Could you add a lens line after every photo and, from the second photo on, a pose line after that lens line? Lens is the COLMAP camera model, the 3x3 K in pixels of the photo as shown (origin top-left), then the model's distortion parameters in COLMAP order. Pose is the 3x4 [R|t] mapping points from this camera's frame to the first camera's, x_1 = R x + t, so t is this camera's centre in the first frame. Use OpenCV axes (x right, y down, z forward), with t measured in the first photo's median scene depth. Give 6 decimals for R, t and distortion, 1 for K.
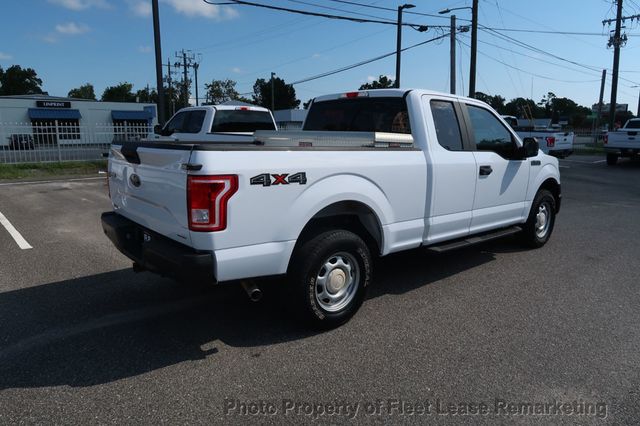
lens RADIAL K [[440.2, 0, 319.0], [0, 440.2, 207.7], [0, 0, 1]] dist [-0.026237, 0.007143]
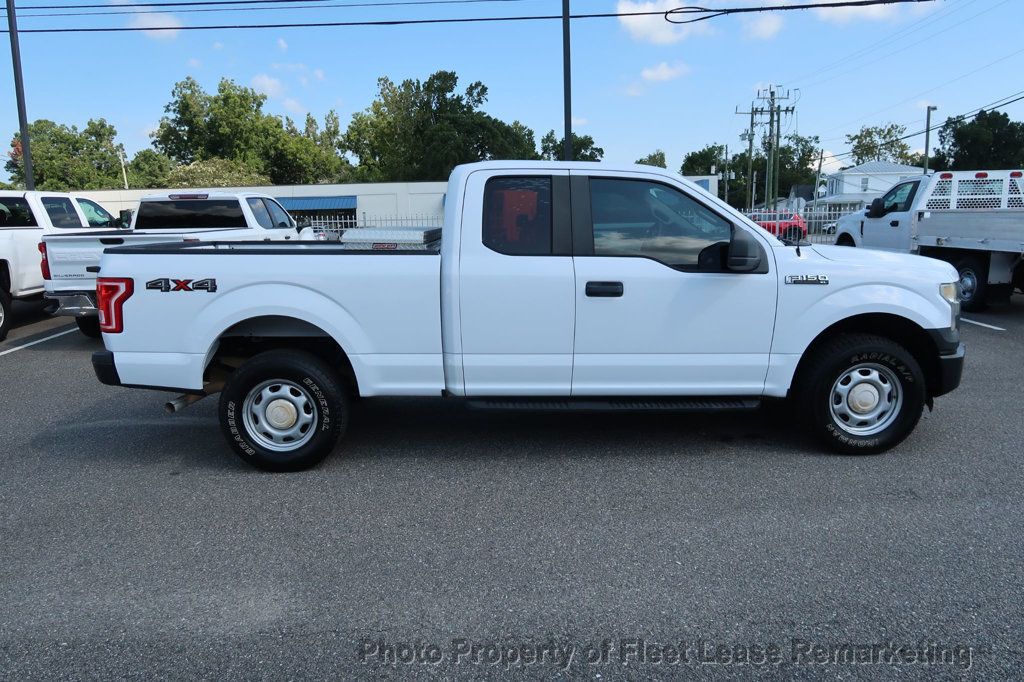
lens RADIAL K [[704.3, 0, 540.9], [0, 704.3, 343.2], [0, 0, 1]] dist [-0.026237, 0.007143]
pose [[0.772960, 0.091291, -0.627853, 1.101281], [-0.086660, 0.995511, 0.038060, -0.050418], [0.628508, 0.024991, 0.777401, 0.263715]]
